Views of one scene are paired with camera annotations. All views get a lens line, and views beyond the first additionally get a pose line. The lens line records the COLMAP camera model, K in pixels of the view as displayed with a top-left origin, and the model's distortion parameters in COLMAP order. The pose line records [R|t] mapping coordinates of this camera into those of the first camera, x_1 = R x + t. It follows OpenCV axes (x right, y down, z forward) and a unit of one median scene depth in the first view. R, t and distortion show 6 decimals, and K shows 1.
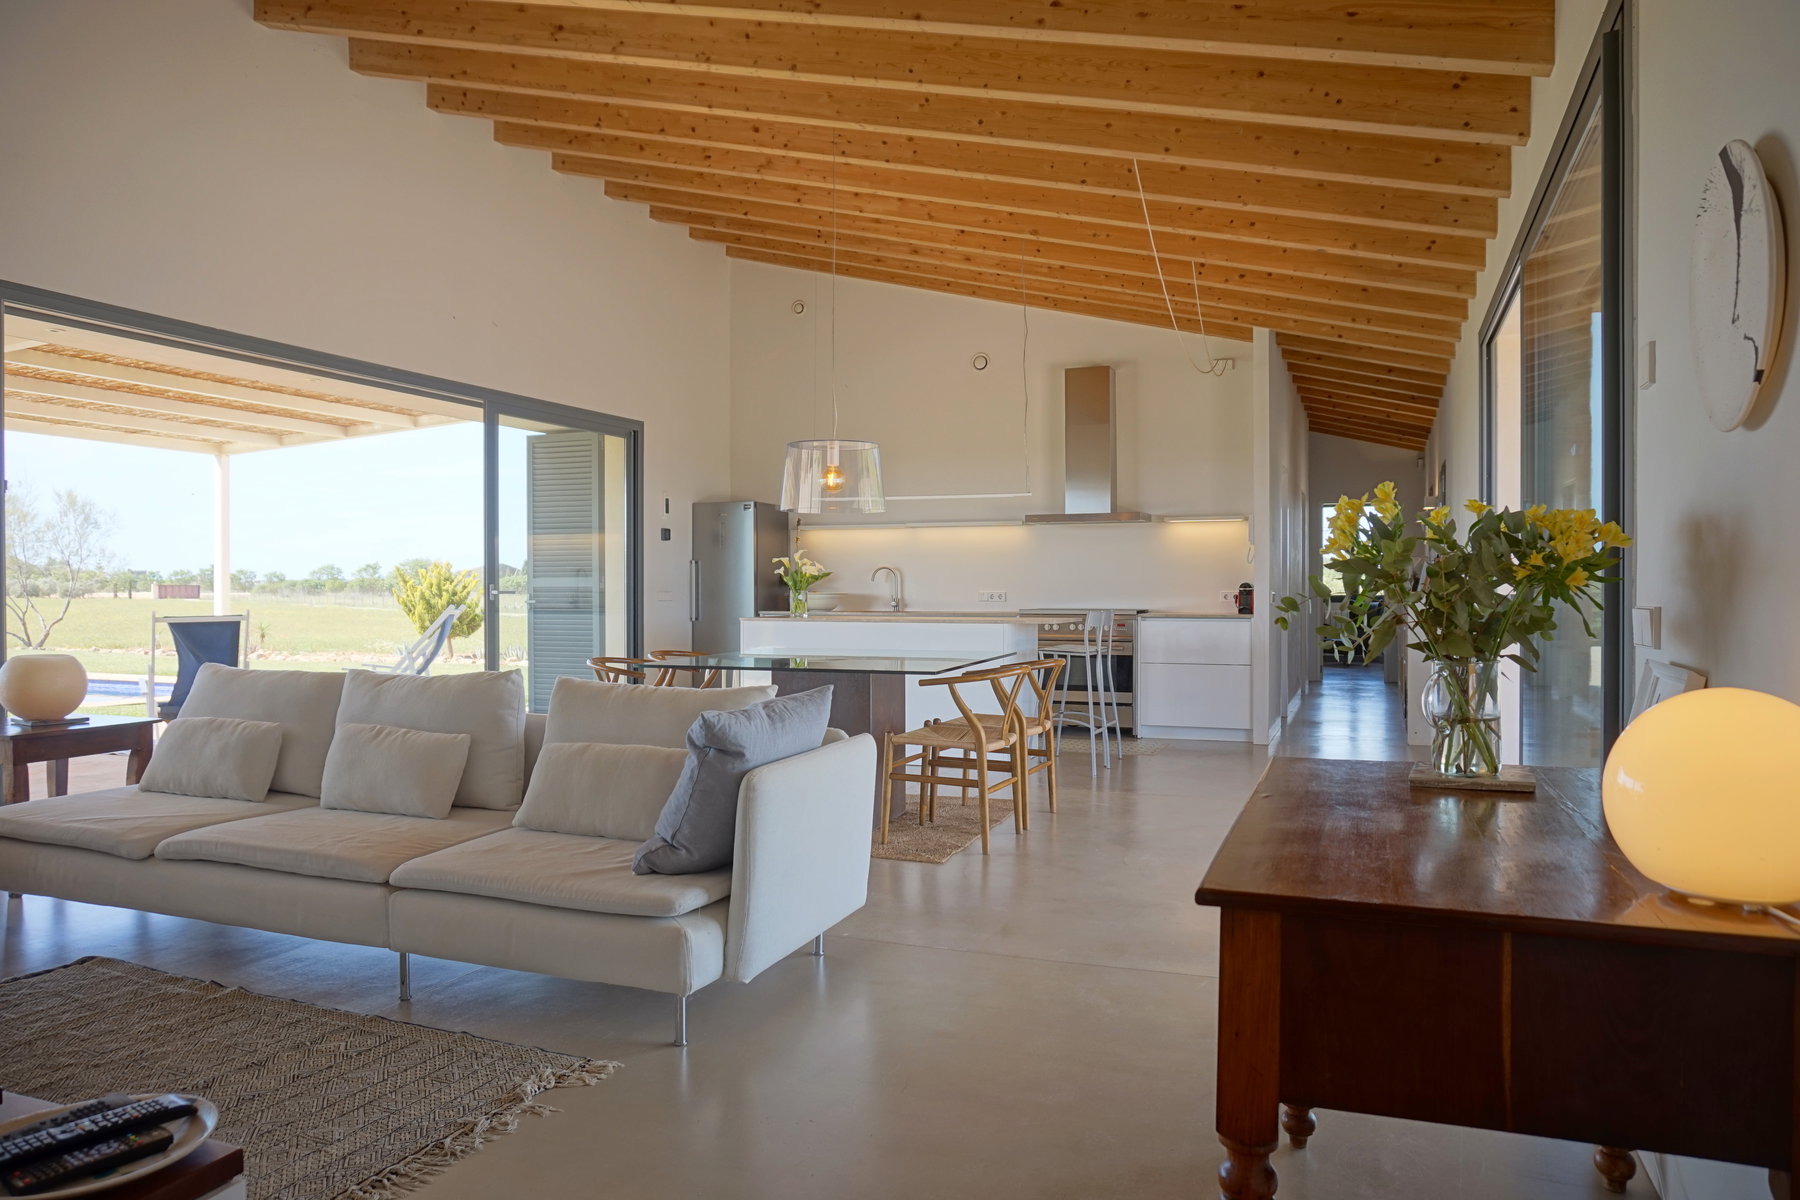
lens RADIAL K [[1223.6, 0, 919.3], [0, 1223.6, 605.5], [0, 0, 1]] dist [-0.036490, 0.030383]
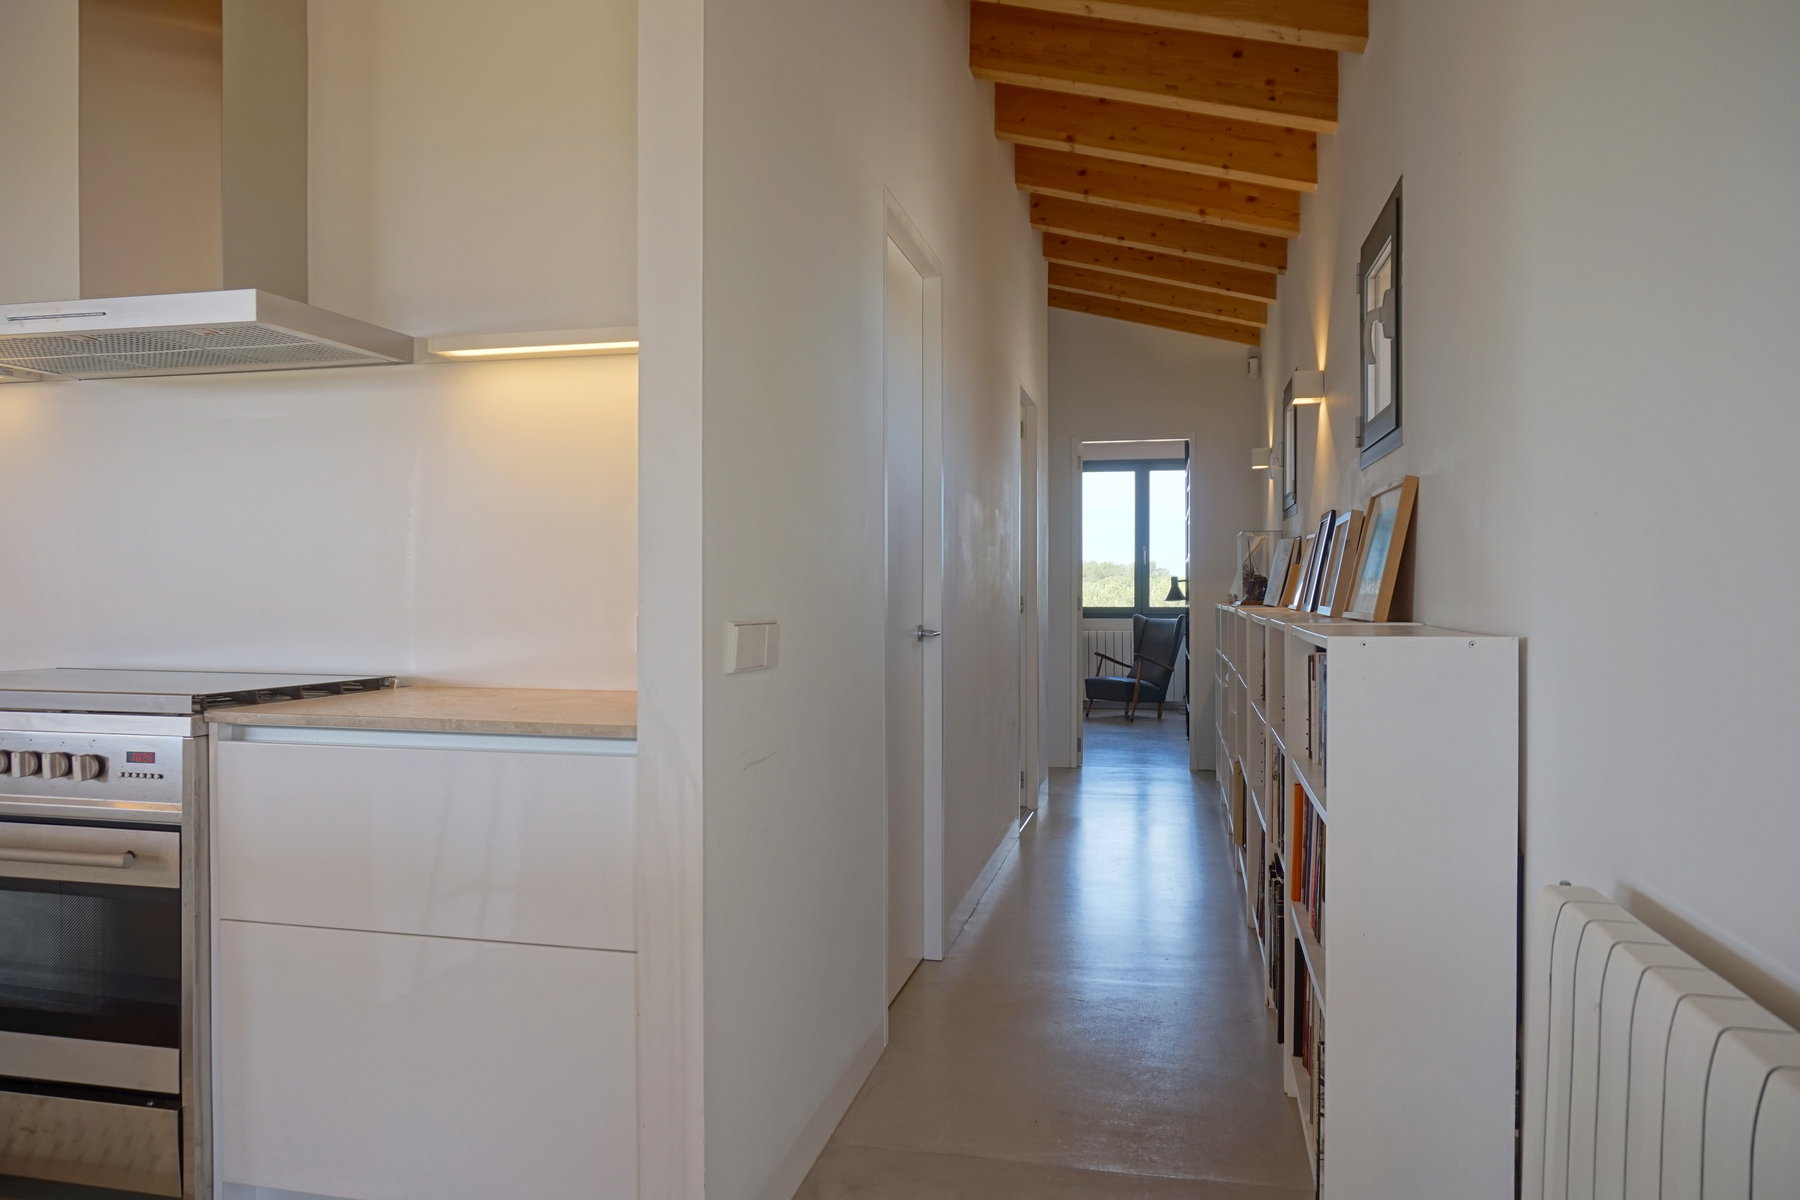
lens RADIAL K [[1223.6, 0, 919.3], [0, 1223.6, 605.5], [0, 0, 1]] dist [-0.036490, 0.030383]
pose [[0.988117, -0.000406, 0.153702, 0.254978], [0.002197, 0.999932, -0.011485, -0.008885], [-0.153686, 0.011687, 0.988051, 0.687496]]
